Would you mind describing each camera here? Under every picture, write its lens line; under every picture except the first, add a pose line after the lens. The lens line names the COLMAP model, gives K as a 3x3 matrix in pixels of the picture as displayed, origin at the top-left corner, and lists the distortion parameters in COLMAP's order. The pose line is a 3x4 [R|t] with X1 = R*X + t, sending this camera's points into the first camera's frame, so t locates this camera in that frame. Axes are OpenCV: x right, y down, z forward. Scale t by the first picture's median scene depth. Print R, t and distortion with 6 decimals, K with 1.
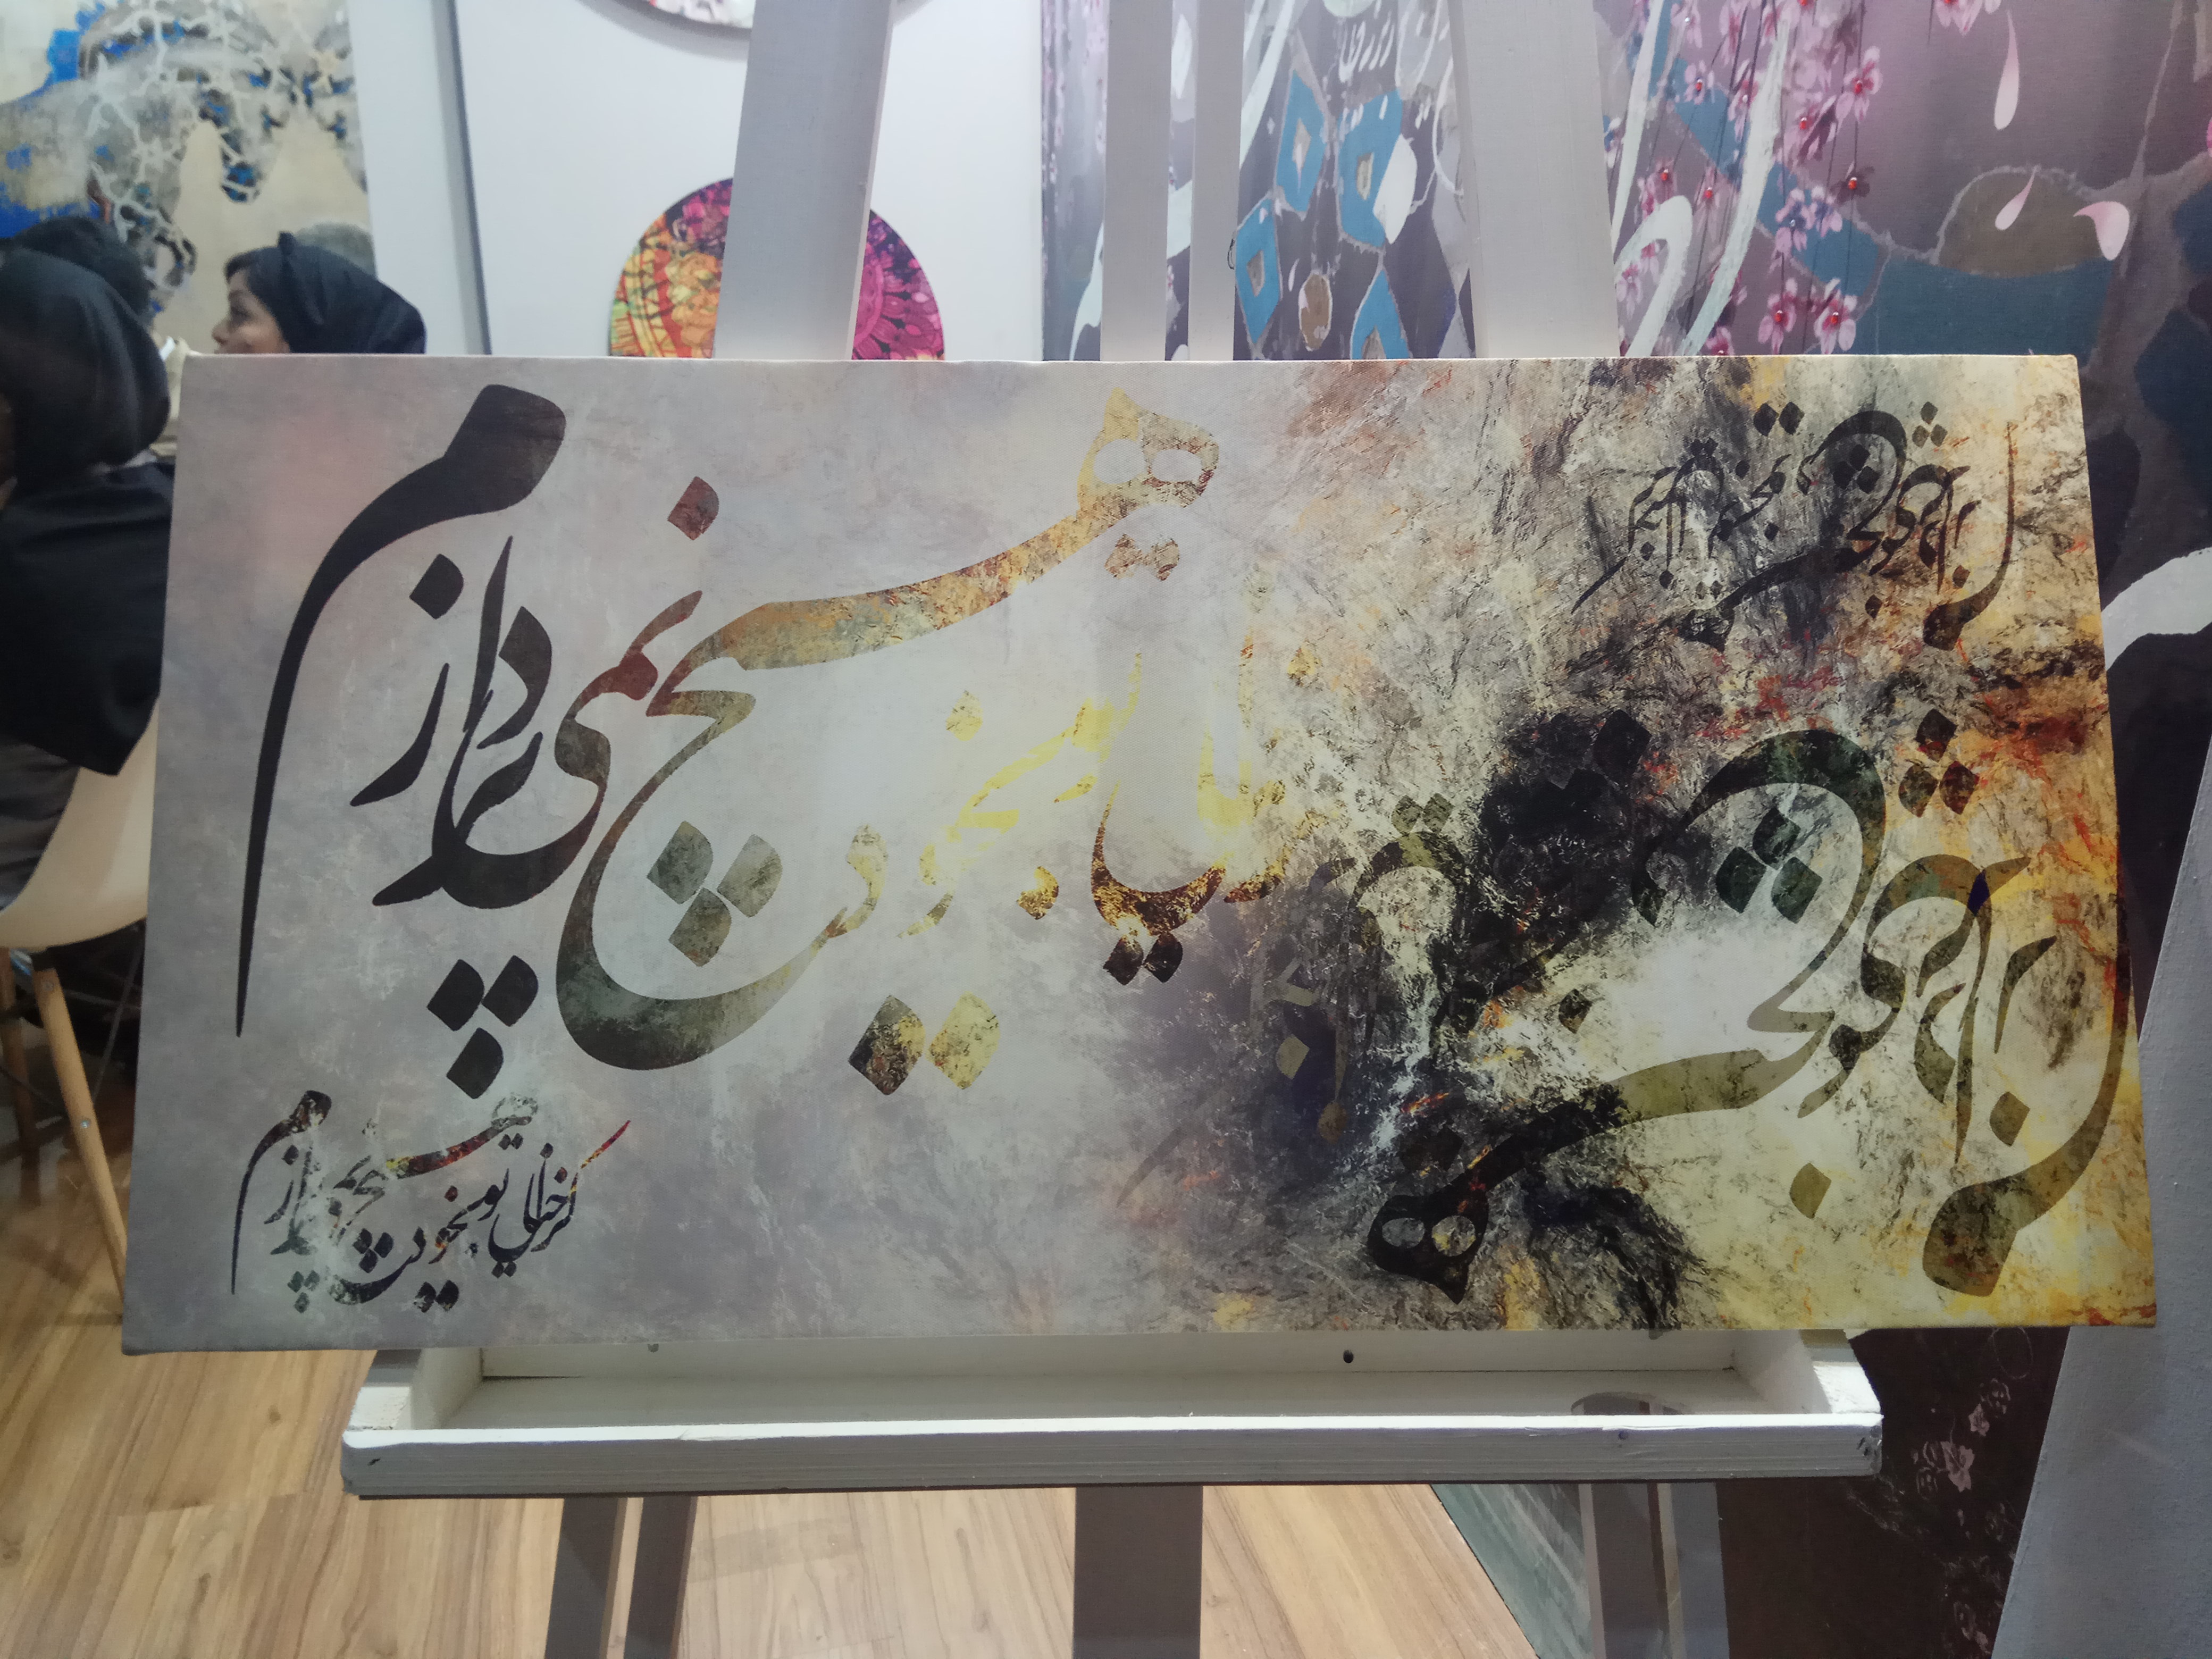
lens RADIAL K [[1751.2, 0, 1082.1], [0, 1751.2, 834.3], [0, 0, 1]] dist [0.101549, -0.129140]
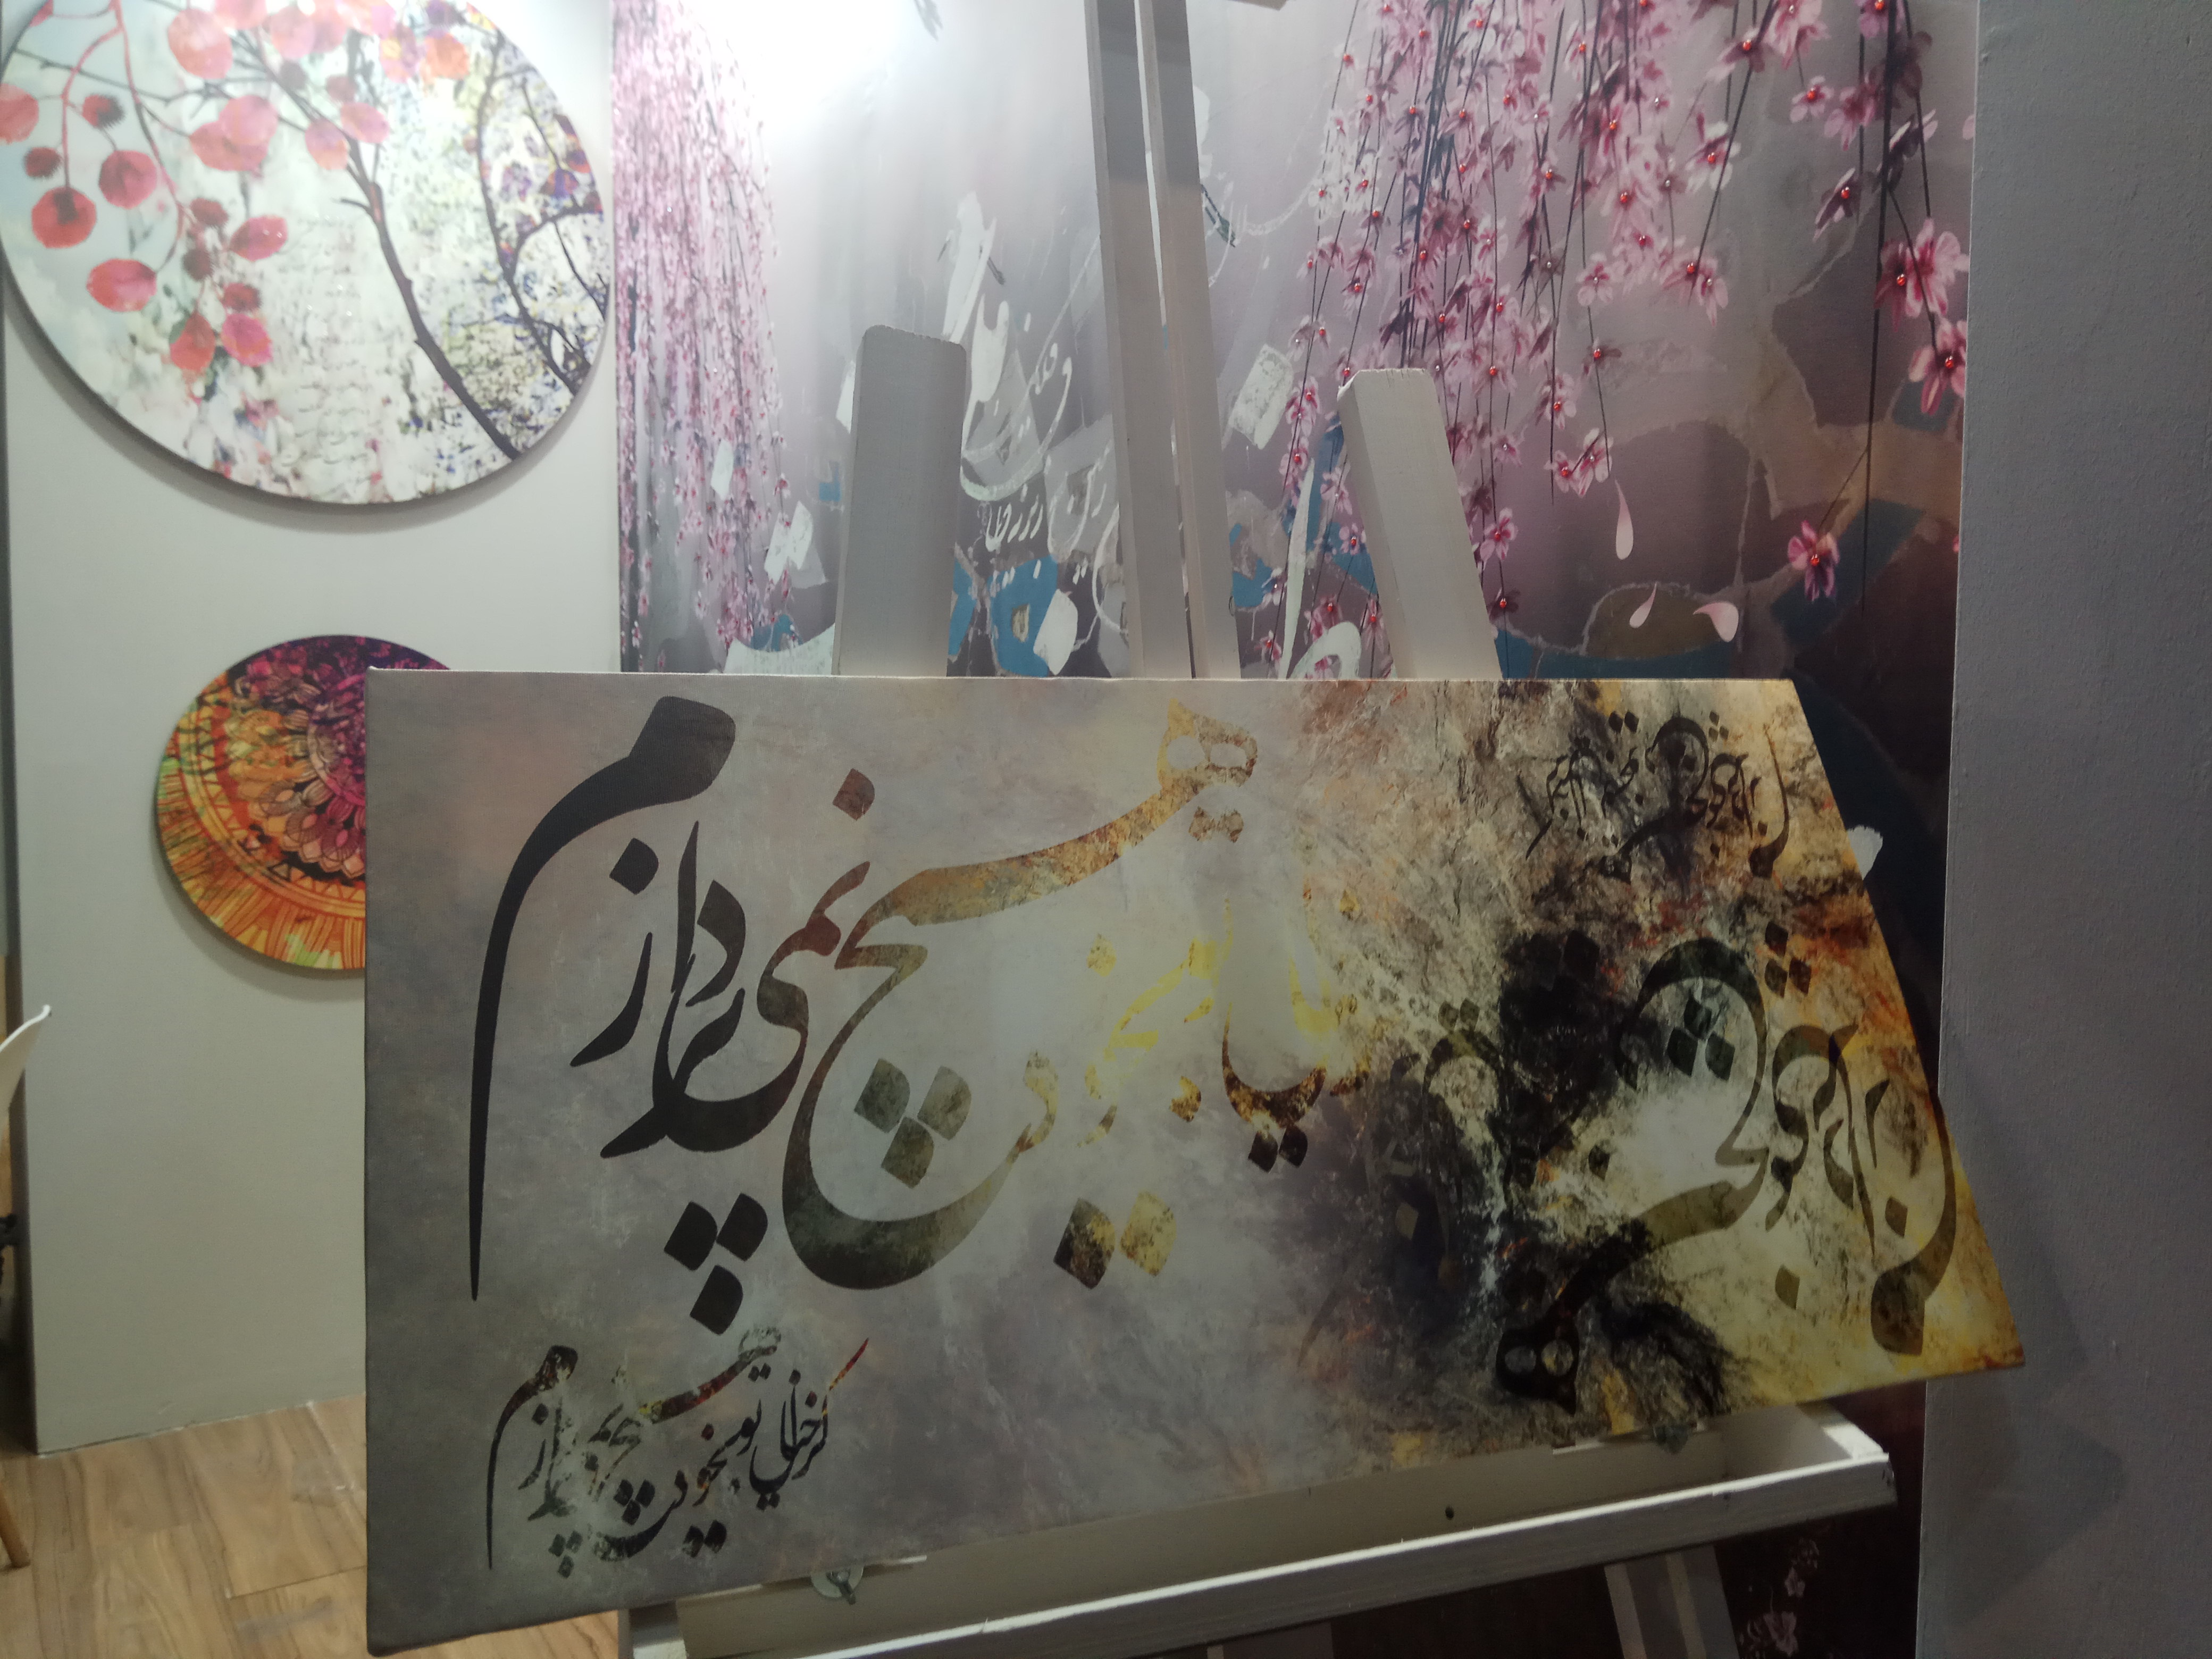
lens RADIAL K [[1751.2, 0, 1106.9], [0, 1751.2, 813.3], [0, 0, 1]] dist [0.101549, -0.129140]
pose [[0.943228, -0.021450, 0.331454, -0.451086], [0.112529, 0.959534, -0.258132, 0.144716], [-0.312504, 0.280776, 0.907472, -0.092444]]
